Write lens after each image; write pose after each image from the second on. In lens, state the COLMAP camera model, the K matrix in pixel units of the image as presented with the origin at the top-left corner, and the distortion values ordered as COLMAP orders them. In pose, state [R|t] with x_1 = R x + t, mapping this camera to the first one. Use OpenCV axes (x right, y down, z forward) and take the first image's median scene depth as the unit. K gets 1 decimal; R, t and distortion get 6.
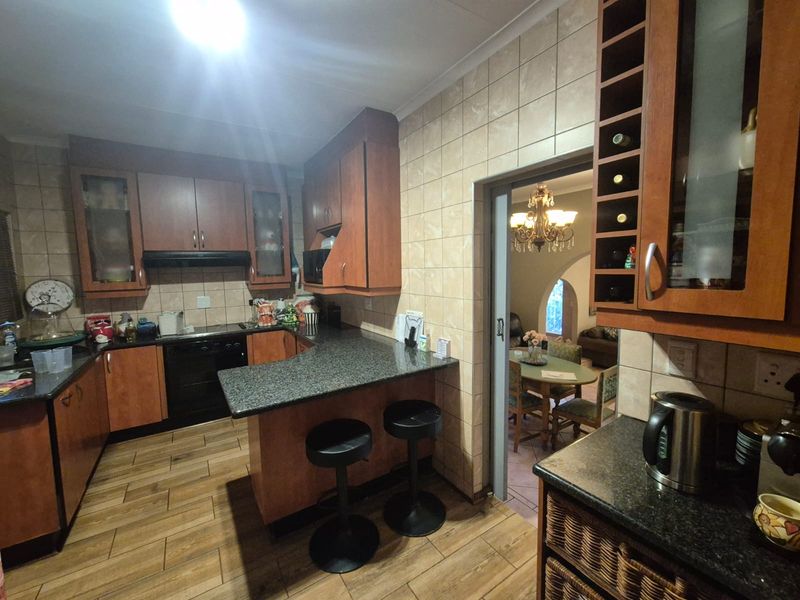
lens RADIAL K [[327.3, 0, 397.5], [0, 327.3, 295.6], [0, 0, 1]] dist [-0.000819, -0.000094]
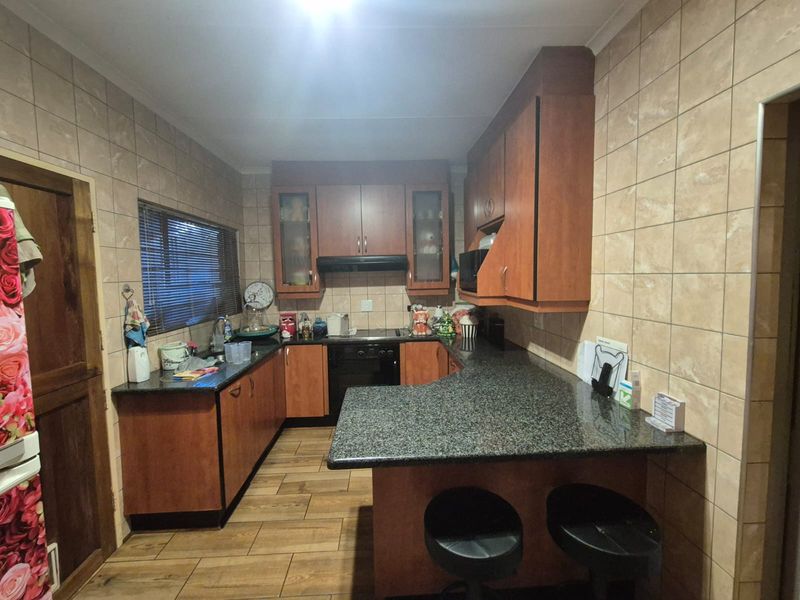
lens RADIAL K [[327.3, 0, 397.5], [0, 327.3, 295.6], [0, 0, 1]] dist [-0.000819, -0.000094]
pose [[0.862515, 0.036377, -0.504722, 0.009675], [-0.042237, 0.999108, -0.000171, -0.020607], [0.504266, 0.021466, 0.863282, 0.211300]]
